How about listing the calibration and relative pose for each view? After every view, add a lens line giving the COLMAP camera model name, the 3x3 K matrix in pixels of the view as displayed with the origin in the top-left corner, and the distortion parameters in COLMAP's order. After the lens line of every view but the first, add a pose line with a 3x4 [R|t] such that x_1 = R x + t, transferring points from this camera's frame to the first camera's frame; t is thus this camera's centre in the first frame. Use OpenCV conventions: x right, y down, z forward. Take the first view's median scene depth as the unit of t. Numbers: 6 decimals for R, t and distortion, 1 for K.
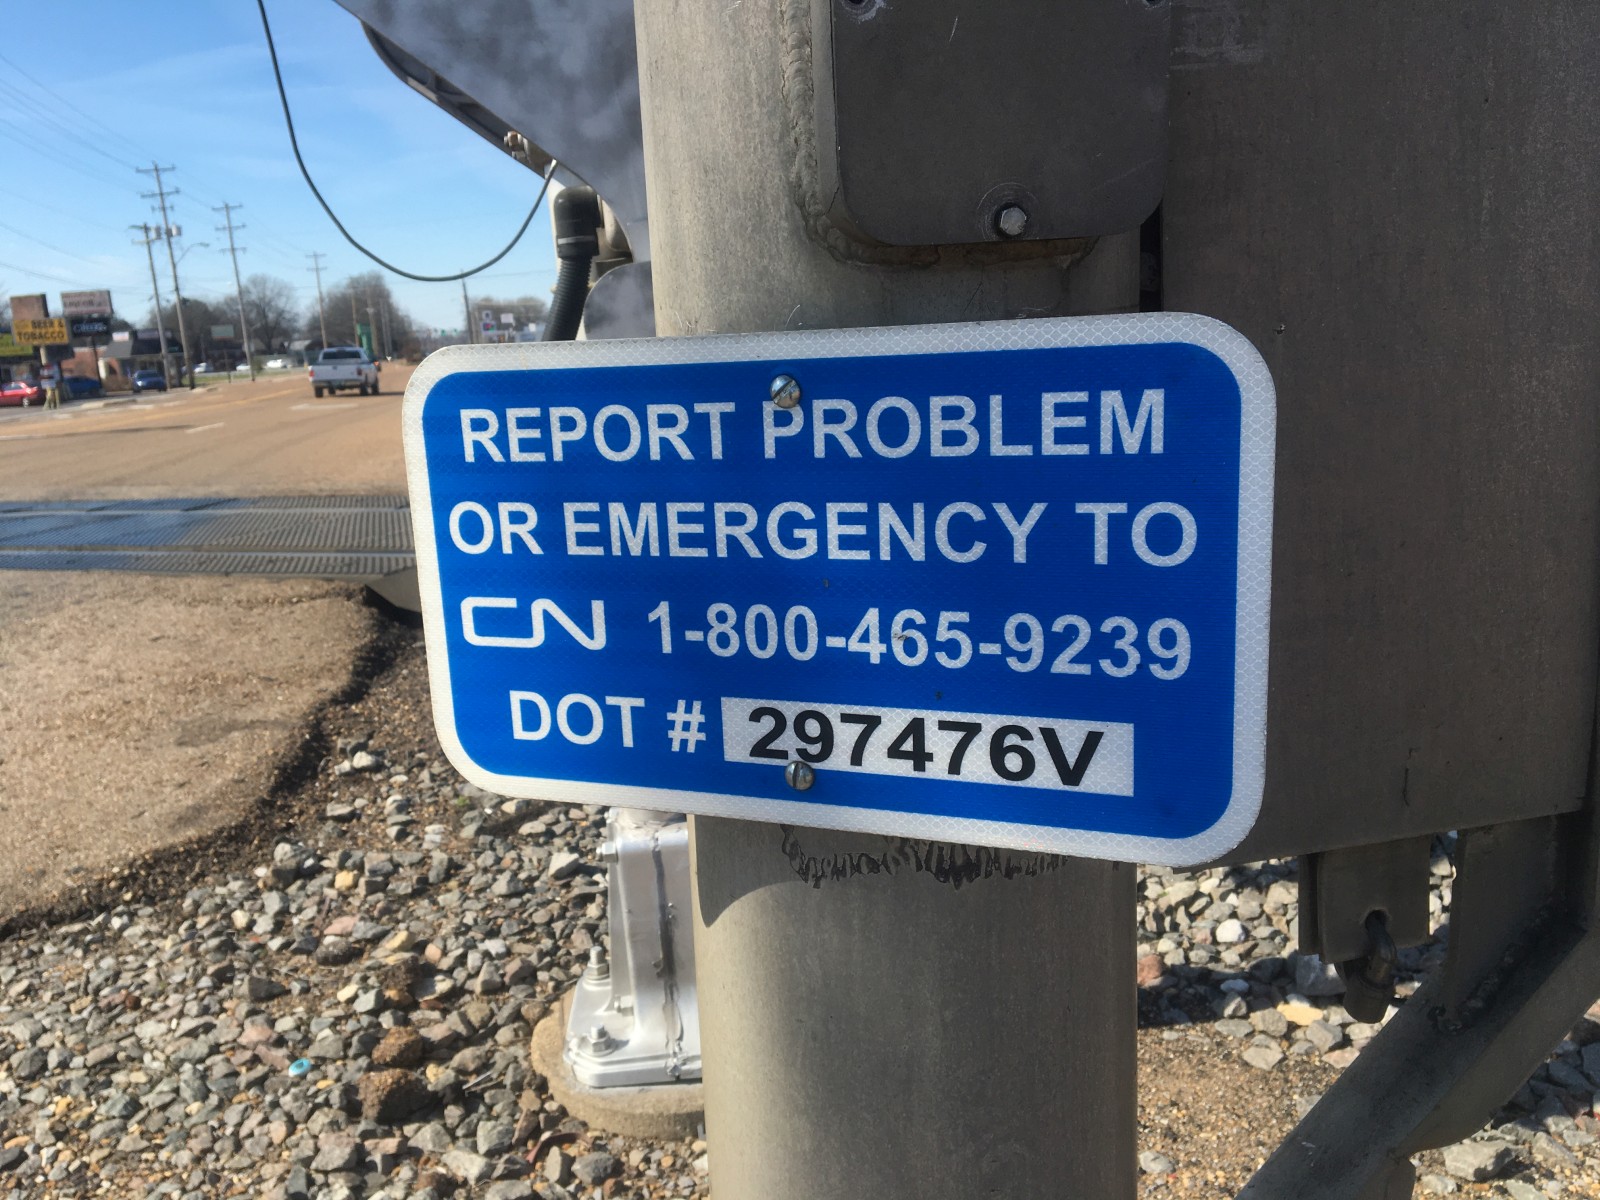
lens RADIAL K [[1355.2, 0, 782.3], [0, 1355.2, 600.7], [0, 0, 1]] dist [0.065839, -0.096566]
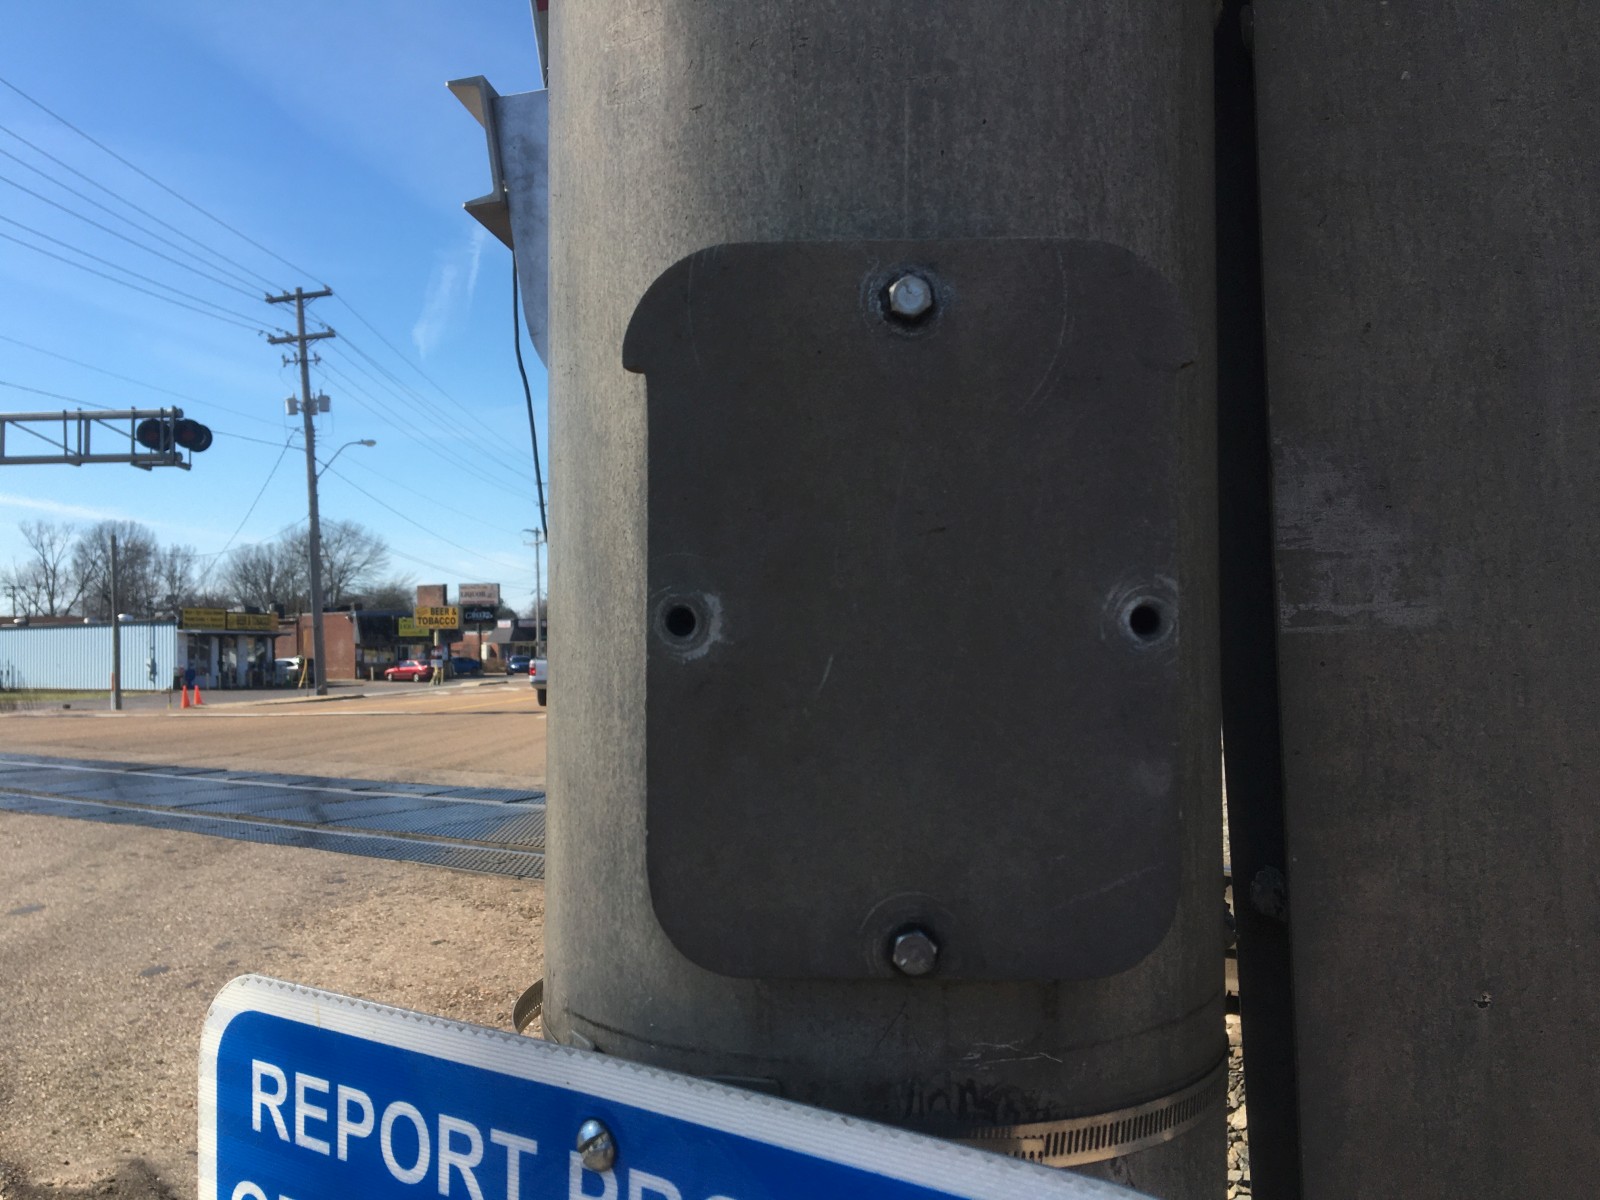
lens RADIAL K [[1355.2, 0, 787.8], [0, 1355.2, 612.5], [0, 0, 1]] dist [0.065839, -0.096566]
pose [[0.970436, 0.045083, -0.237111, 0.026853], [-0.094521, 0.974920, -0.201485, -0.031412], [0.222081, 0.217940, 0.950359, 0.035739]]
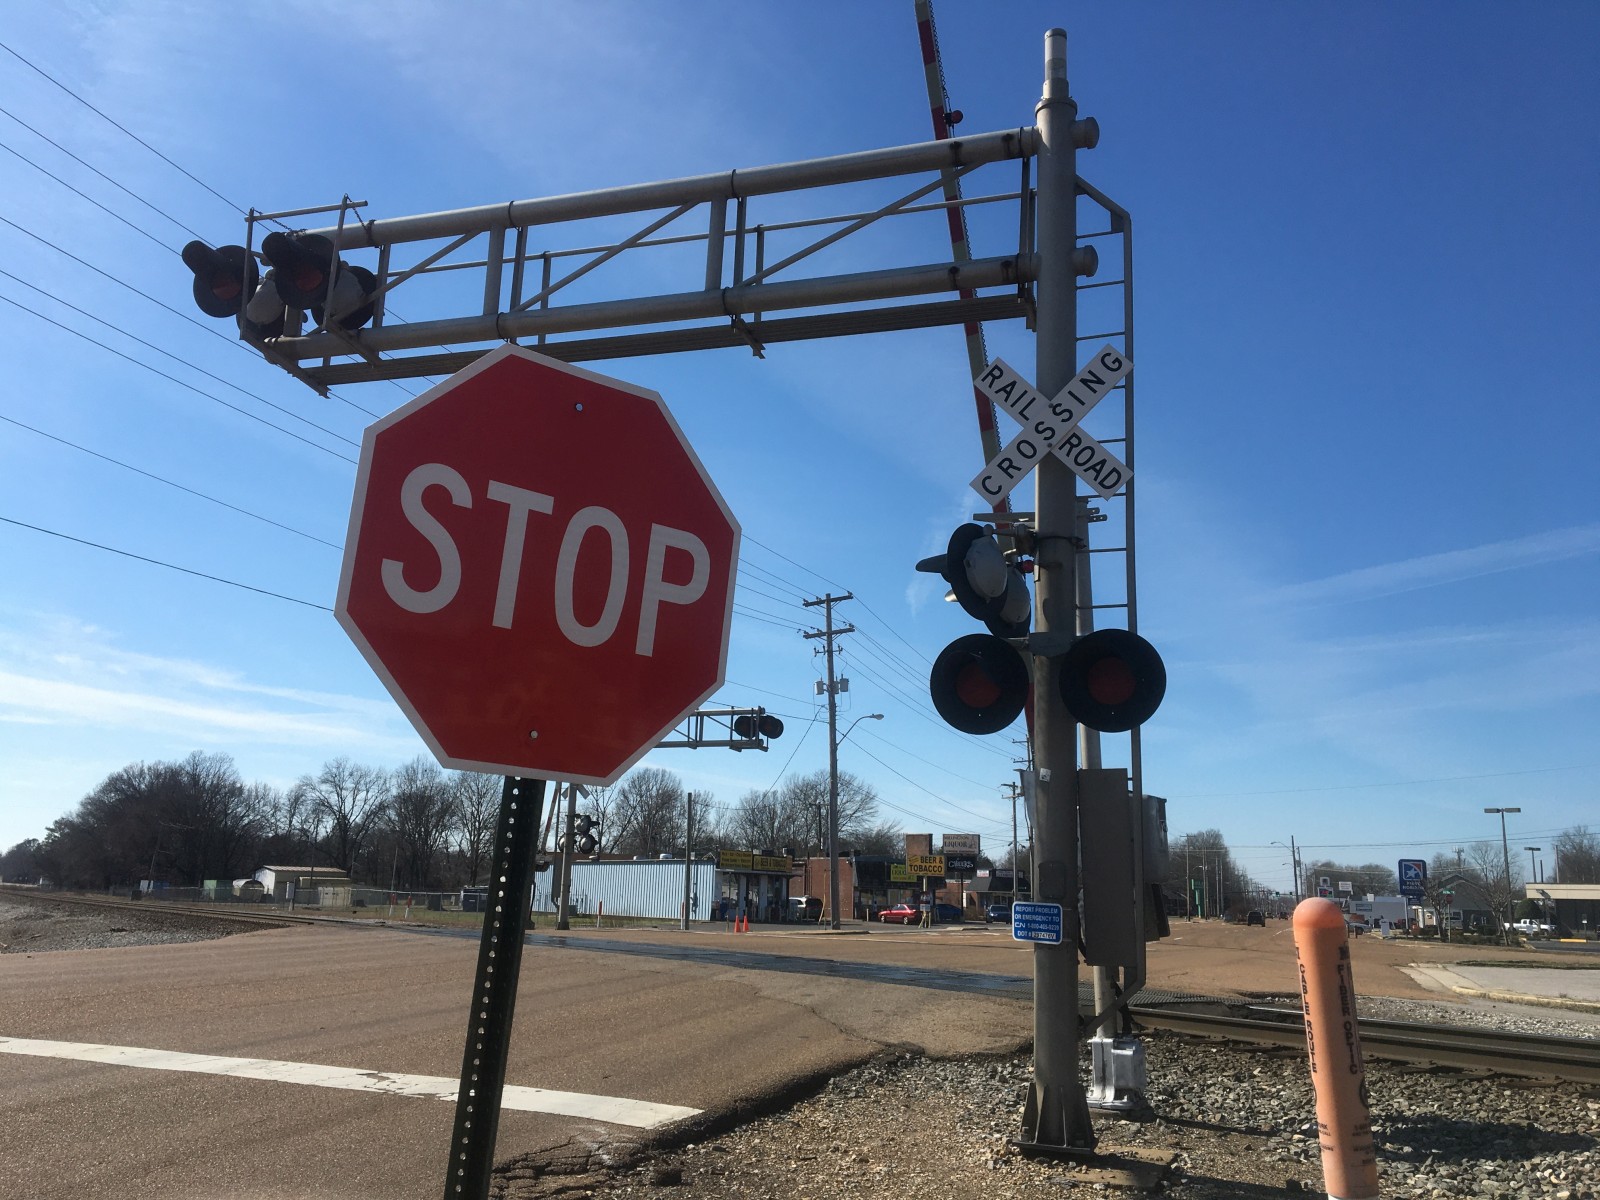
lens RADIAL K [[1355.2, 0, 793.3], [0, 1355.2, 584.0], [0, 0, 1]] dist [0.065839, -0.096566]
pose [[0.834153, -0.035738, -0.550374, 0.633743], [-0.188021, 0.919696, -0.344685, 0.230056], [0.518495, 0.391002, 0.760447, -1.350095]]
